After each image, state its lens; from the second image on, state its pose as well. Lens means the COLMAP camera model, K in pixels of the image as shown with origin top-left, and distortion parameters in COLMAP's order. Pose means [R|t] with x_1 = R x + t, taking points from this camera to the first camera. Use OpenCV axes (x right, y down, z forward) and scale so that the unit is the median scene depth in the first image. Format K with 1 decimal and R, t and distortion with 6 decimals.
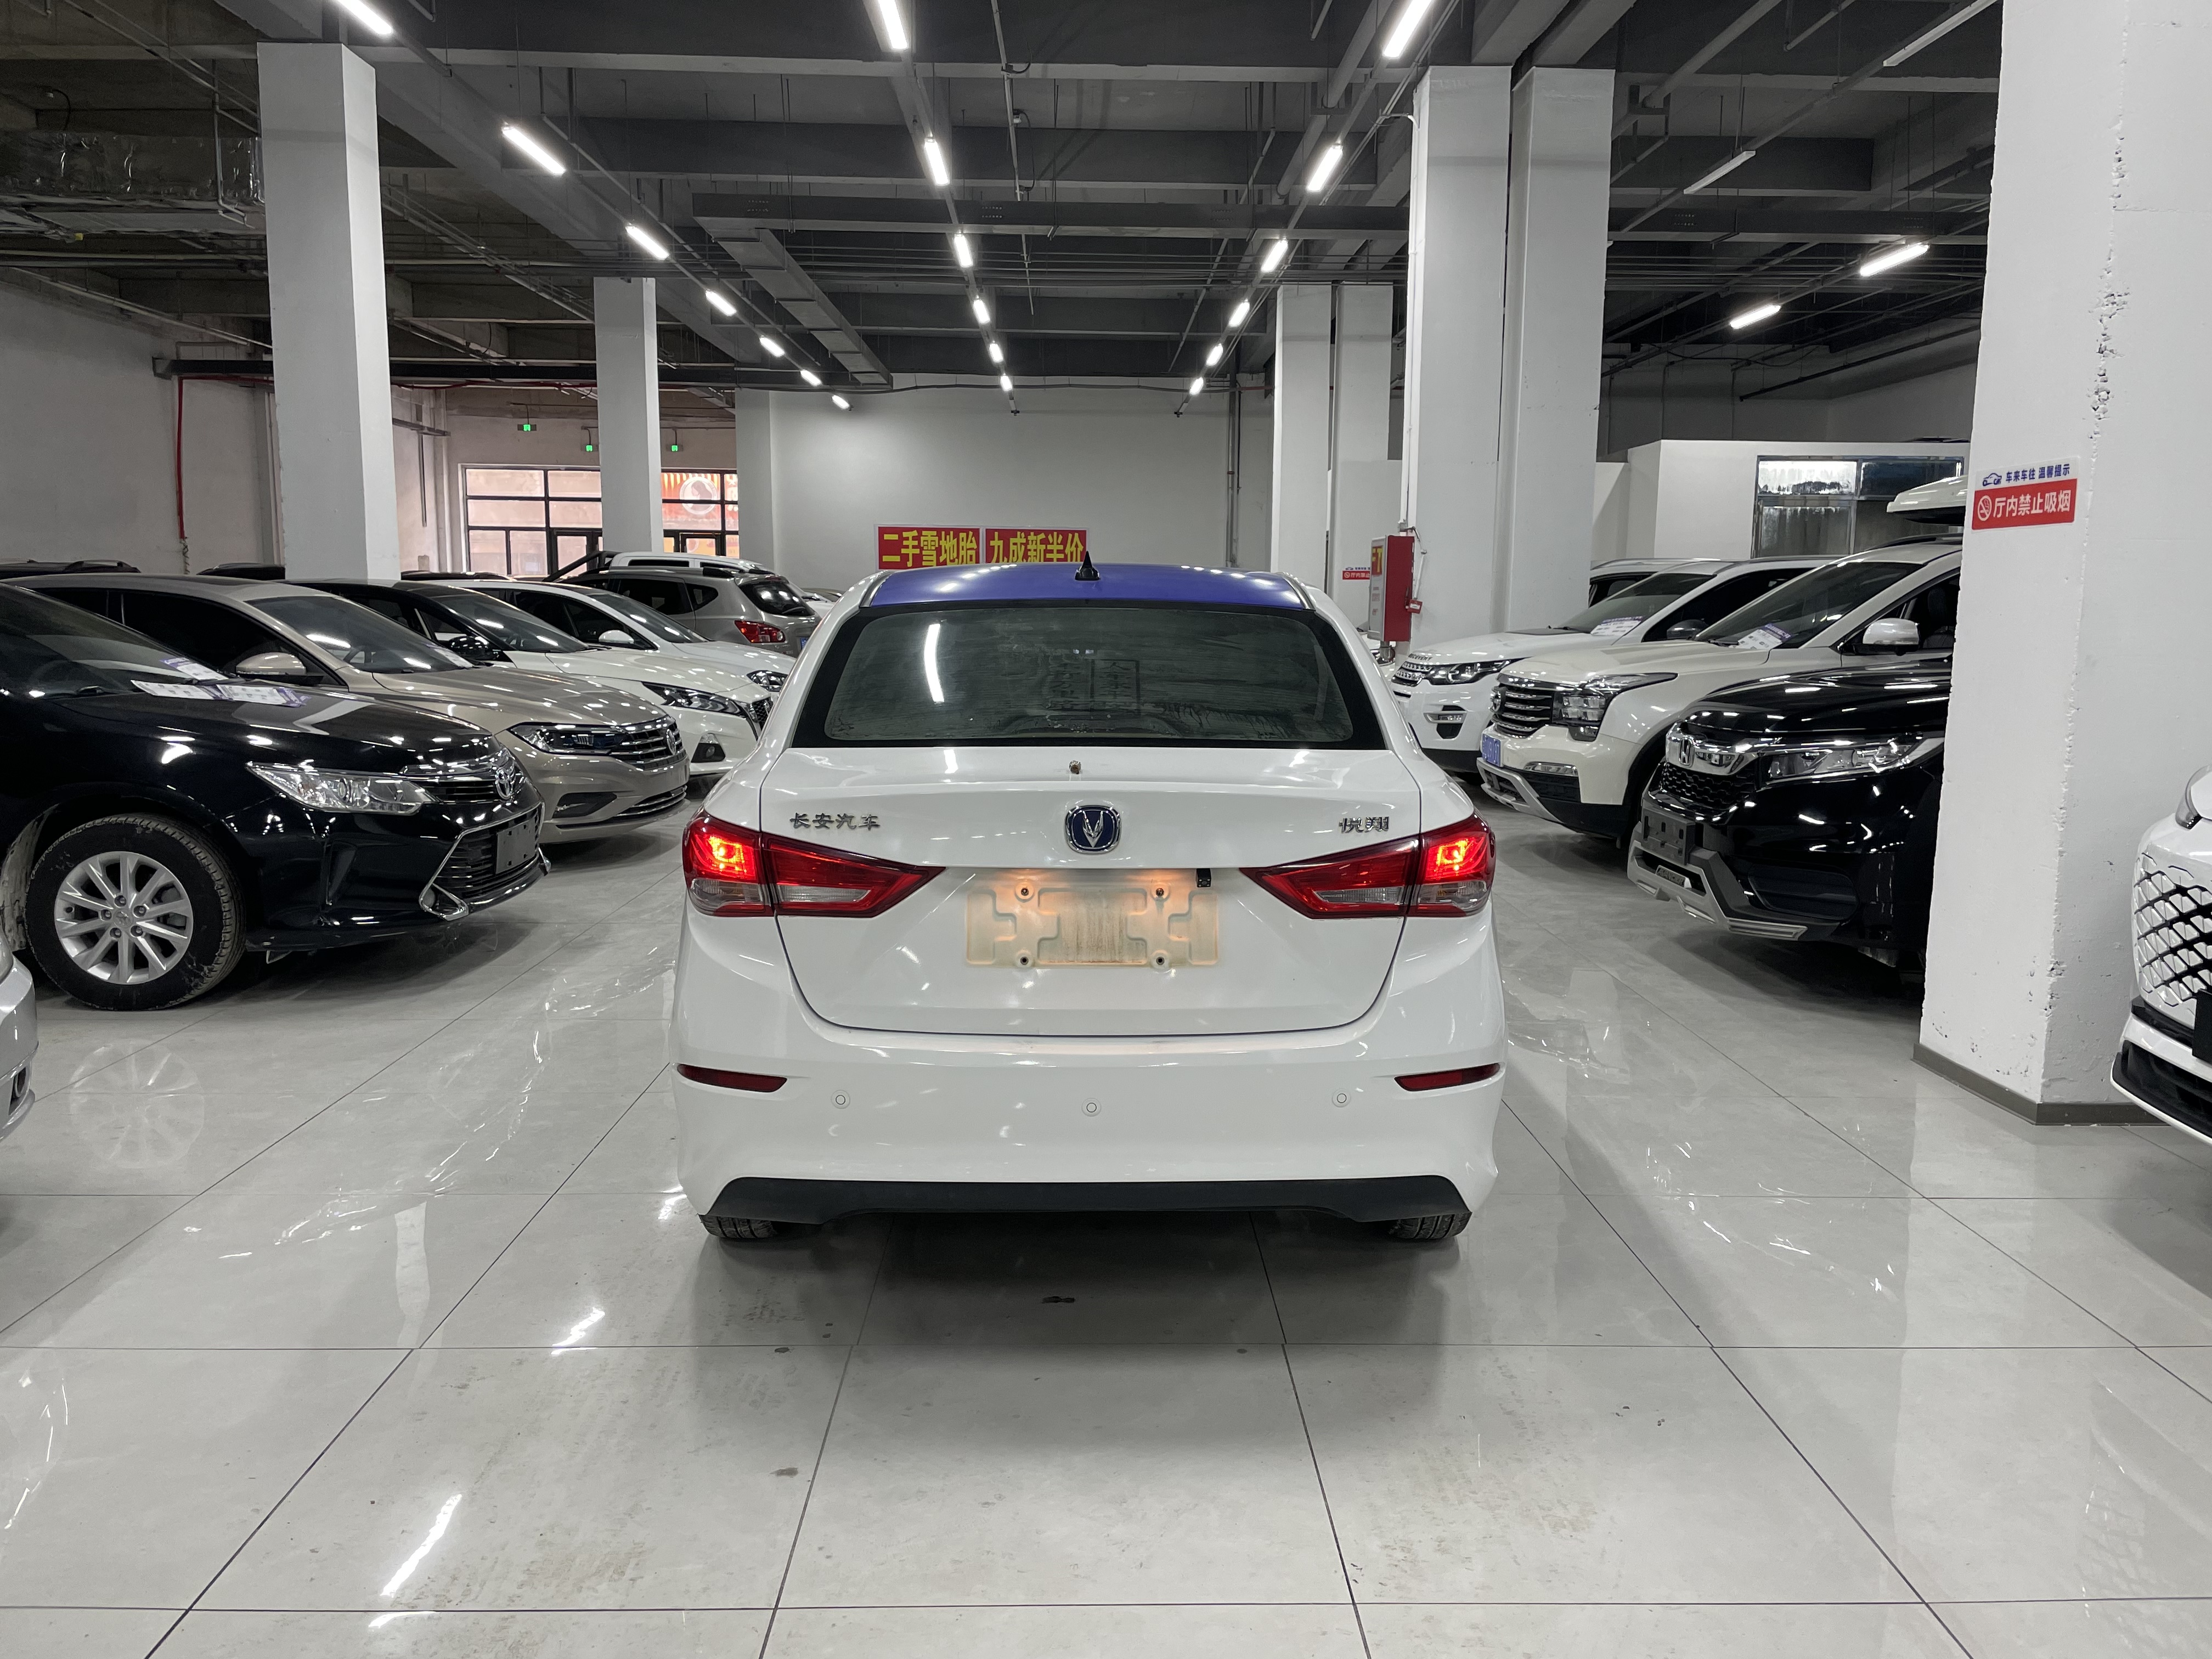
lens RADIAL K [[1667.8, 0, 1111.8], [0, 1667.8, 831.8], [0, 0, 1]] dist [0.085127, -0.113957]
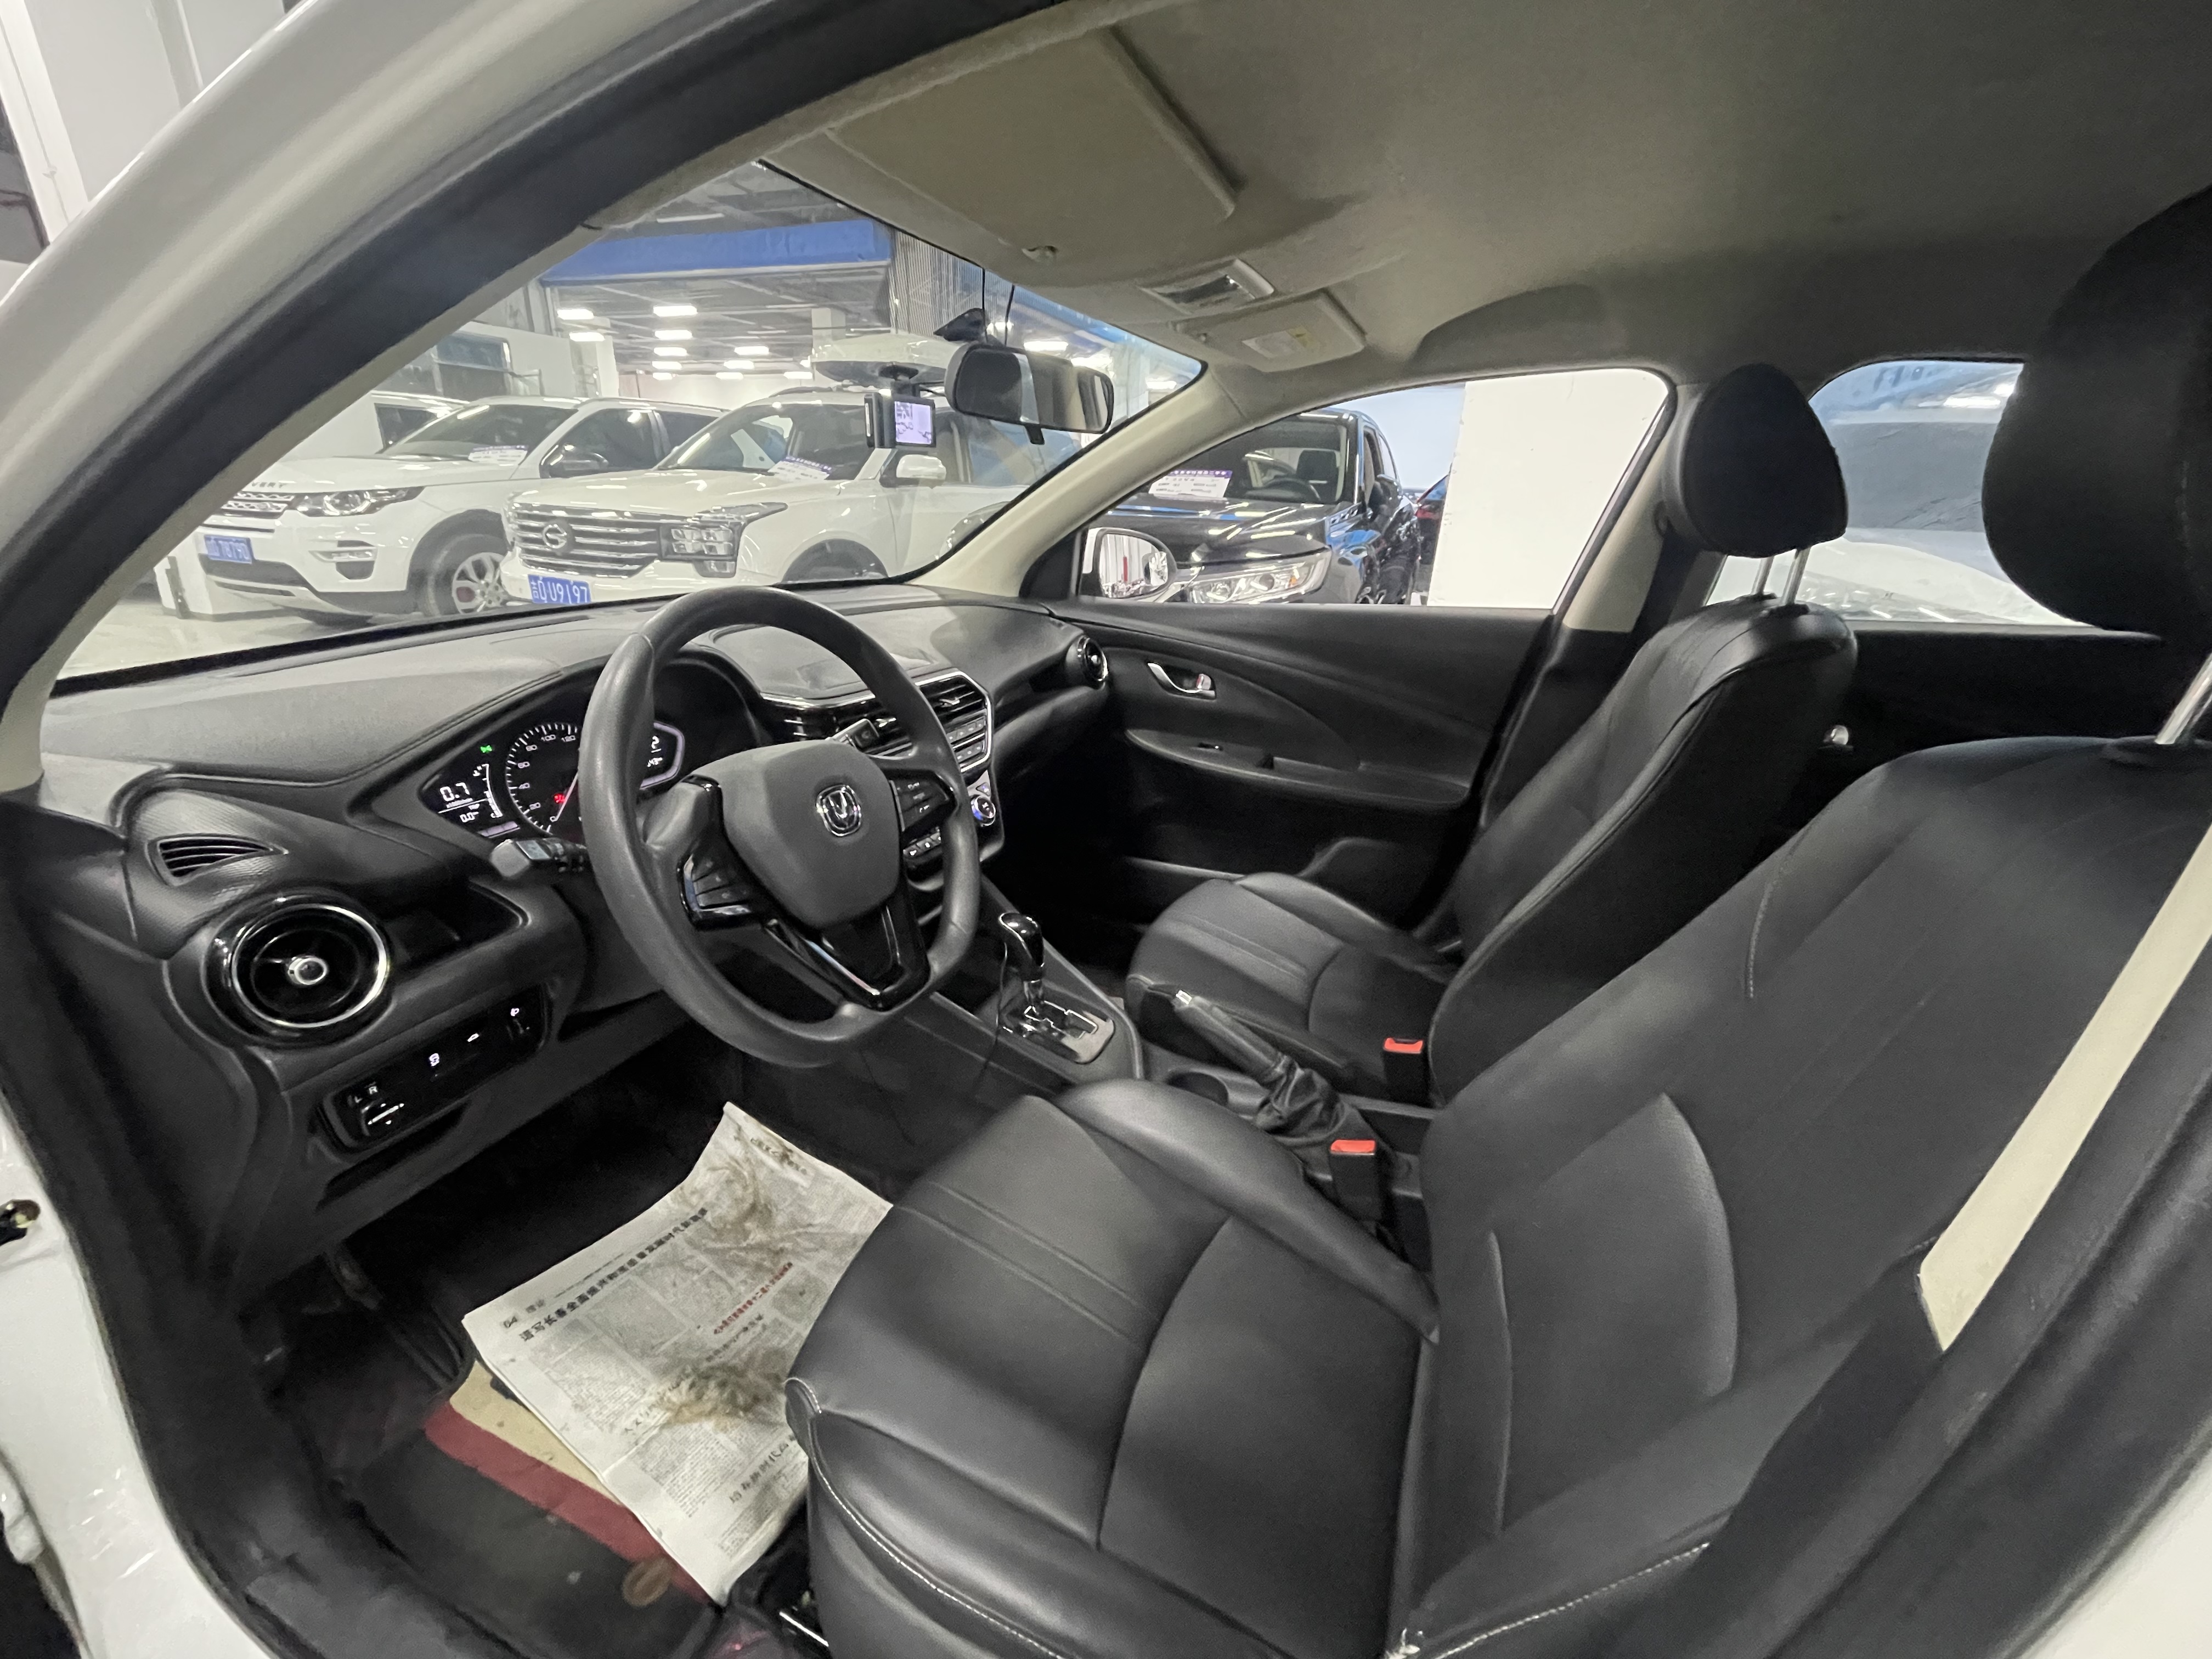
lens RADIAL K [[890.3, 0, 1108.2], [0, 890.3, 816.3], [0, 0, 1]] dist [-0.010800, 0.001883]
pose [[0.400003, -0.305992, 0.863925, -0.070619], [0.083999, 0.950893, 0.297903, -0.034199], [-0.912656, -0.046593, 0.406063, 0.351847]]
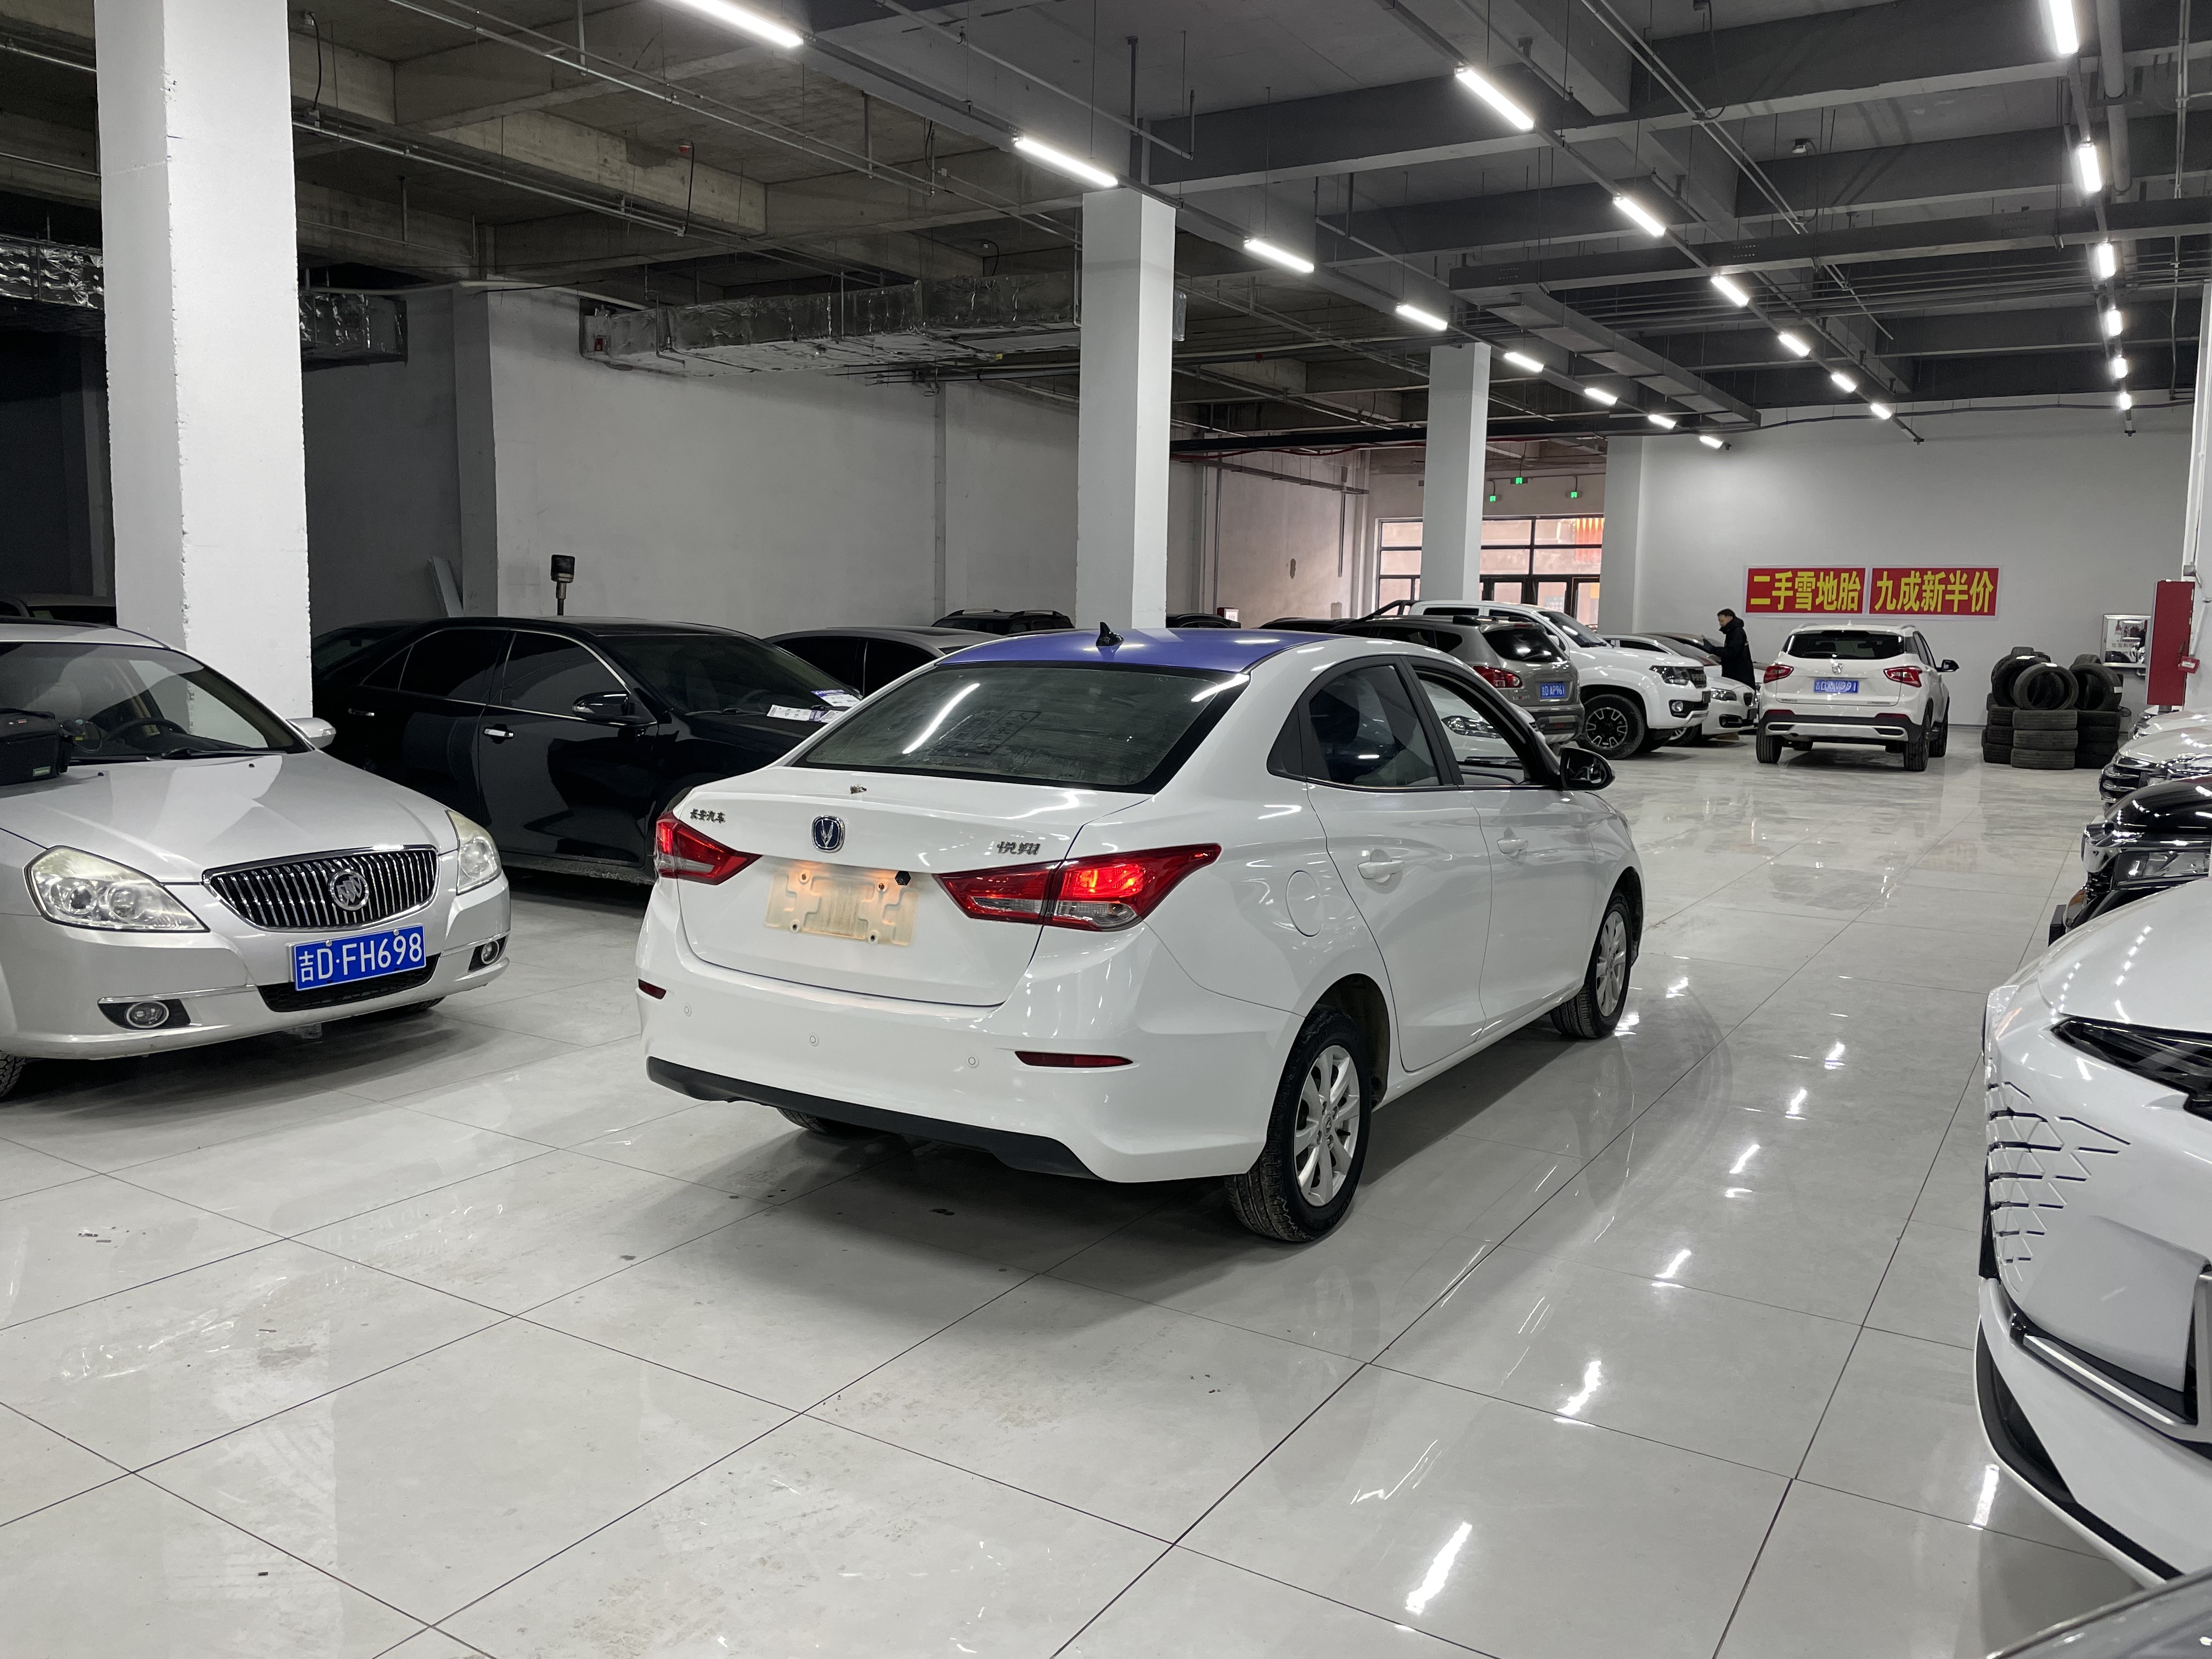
lens RADIAL K [[1667.8, 0, 1086.4], [0, 1667.8, 826.2], [0, 0, 1]] dist [0.085127, -0.113957]
pose [[0.834295, 0.071800, -0.546624, 0.180788], [-0.086637, 0.996239, -0.001374, -0.004779], [0.544469, 0.048504, 0.837377, -0.004132]]
